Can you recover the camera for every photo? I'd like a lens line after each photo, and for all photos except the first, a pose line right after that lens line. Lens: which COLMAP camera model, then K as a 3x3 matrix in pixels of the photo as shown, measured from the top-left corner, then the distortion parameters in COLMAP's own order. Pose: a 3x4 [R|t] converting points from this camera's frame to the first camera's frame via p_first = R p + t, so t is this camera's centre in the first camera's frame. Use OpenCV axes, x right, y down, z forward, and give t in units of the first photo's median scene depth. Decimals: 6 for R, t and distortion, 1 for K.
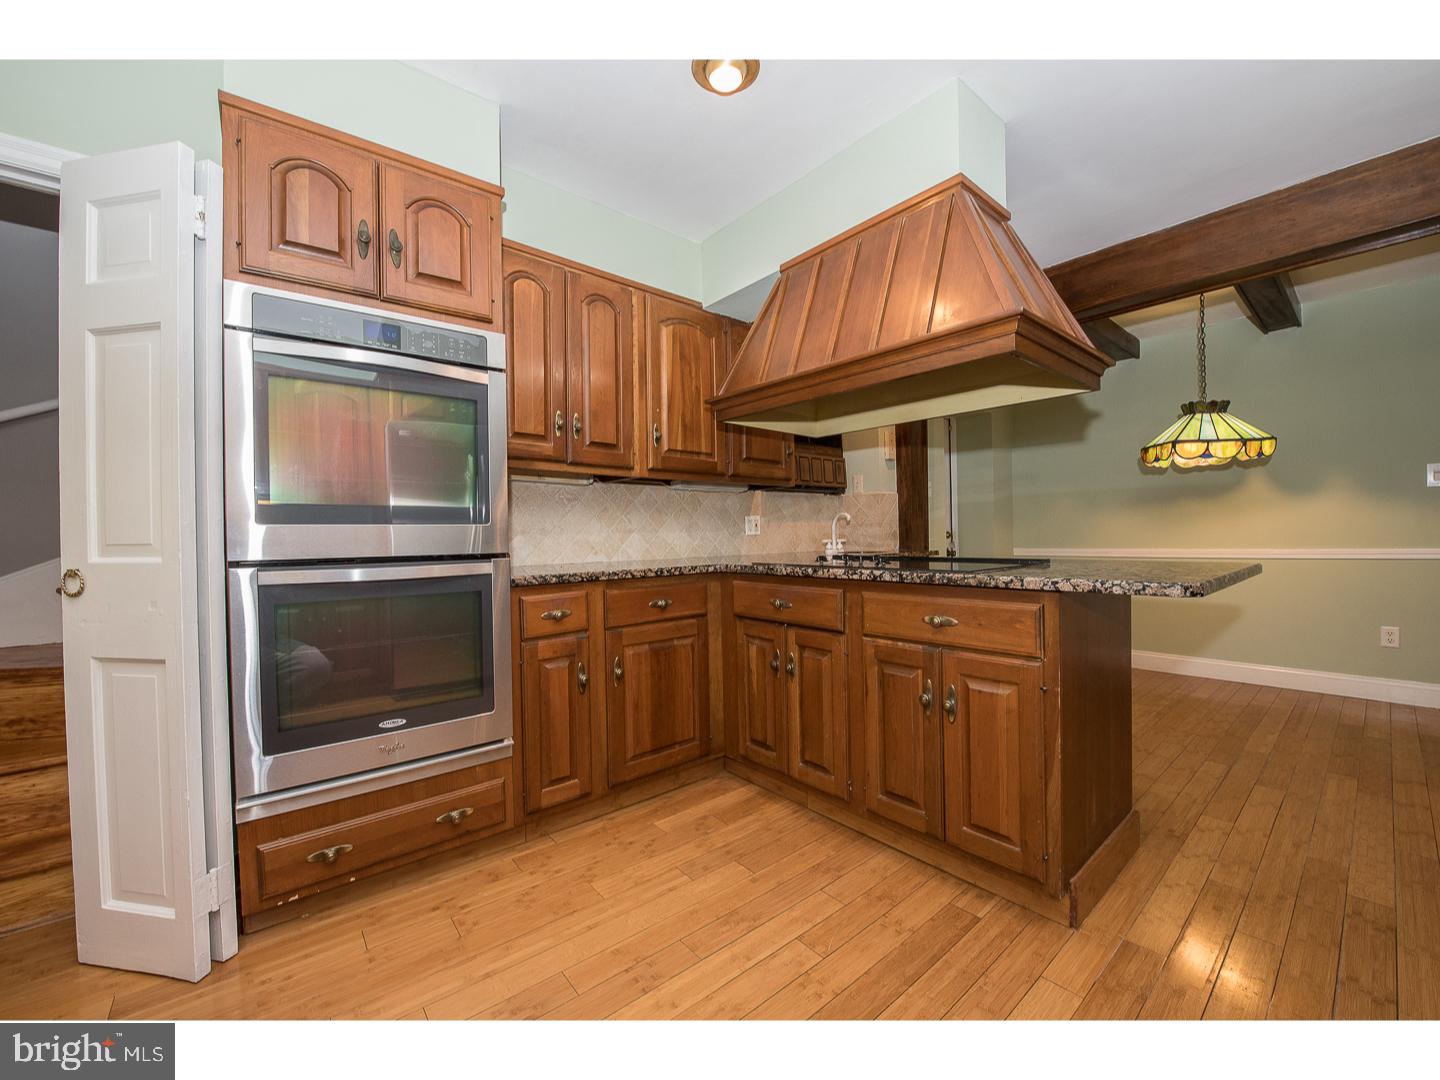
lens RADIAL K [[569.5, 0, 720.0], [0, 569.5, 540.0], [0, 0, 1]] dist [-0.016728, -0.000264]
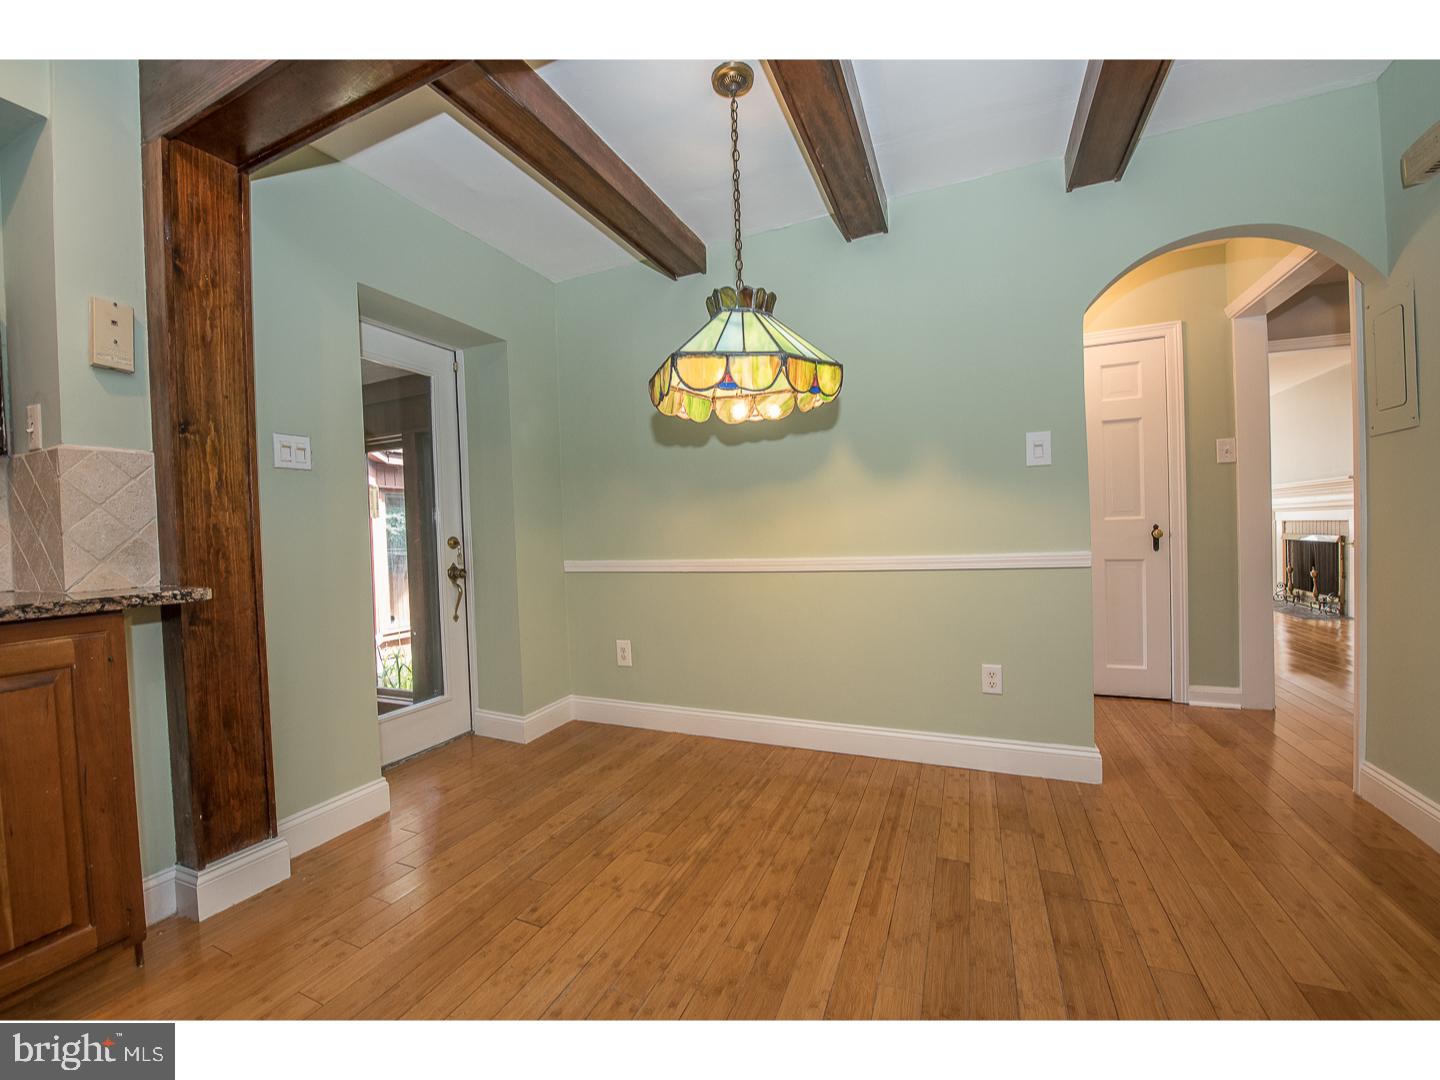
lens RADIAL K [[569.5, 0, 720.0], [0, 569.5, 540.0], [0, 0, 1]] dist [-0.016728, -0.000264]
pose [[0.898646, -0.022793, 0.438081, 0.618832], [0.024768, 0.999693, 0.001206, -0.008441], [-0.437974, 0.009766, 0.898935, 0.530313]]
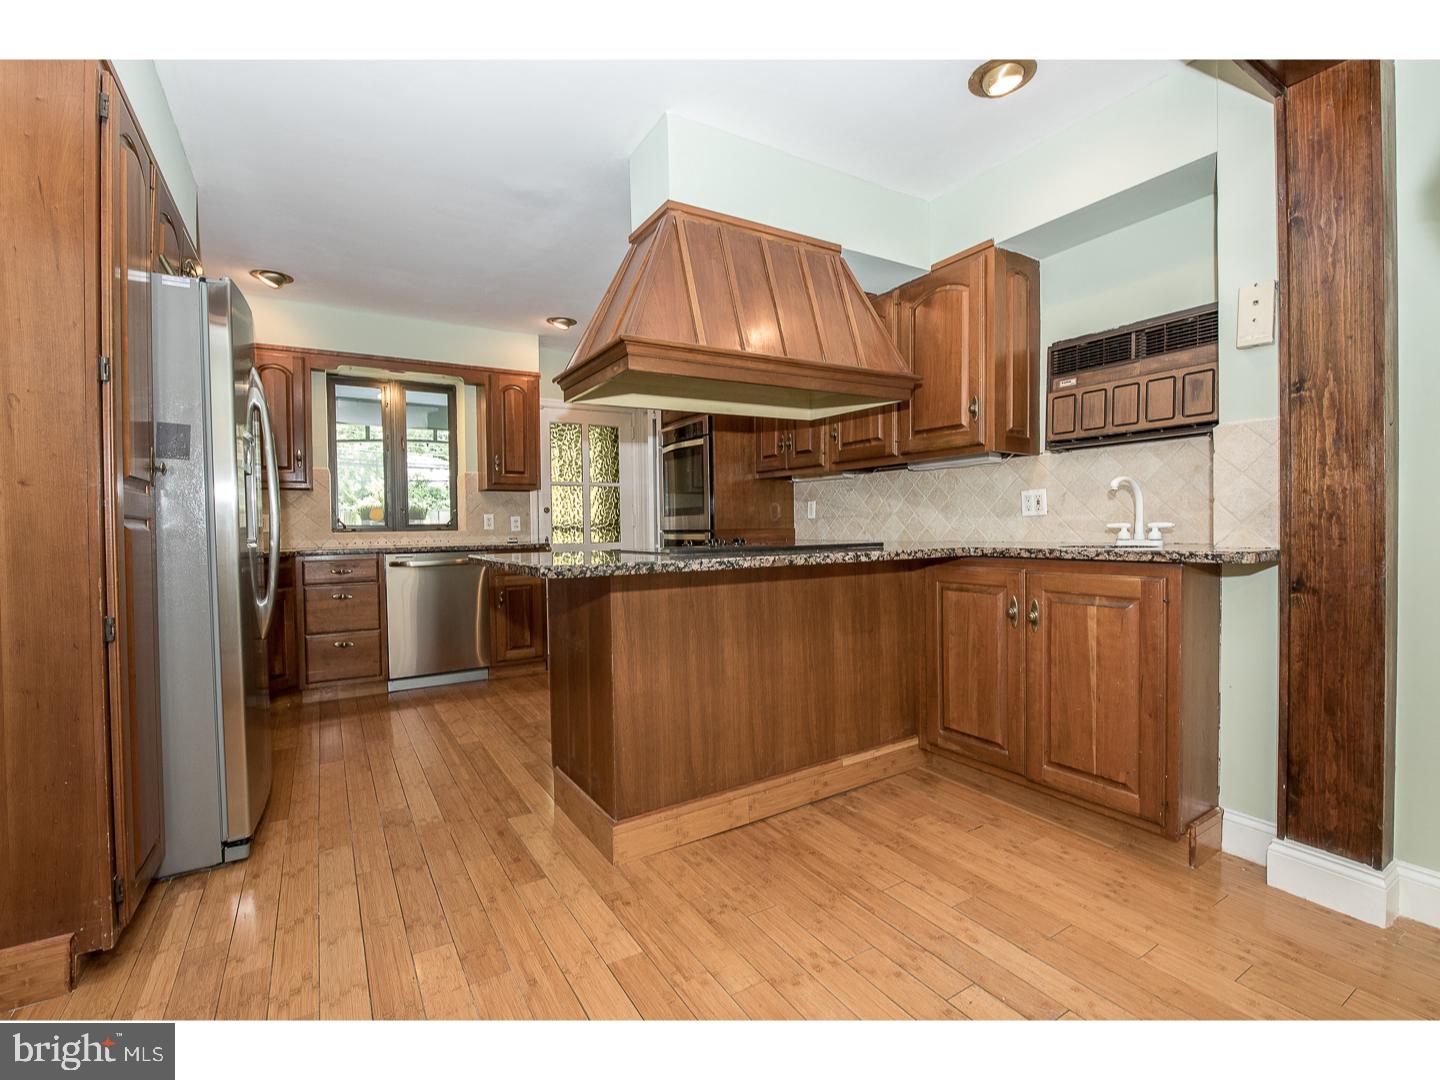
lens RADIAL K [[669.8, 0, 733.1], [0, 669.8, 531.8], [0, 0, 1]] dist [-0.000602, -0.000117]
pose [[-0.137457, 0.024080, -0.990215, 1.013812], [0.007814, 0.999700, 0.023226, -0.011721], [0.990477, -0.004545, -0.137604, 0.764035]]
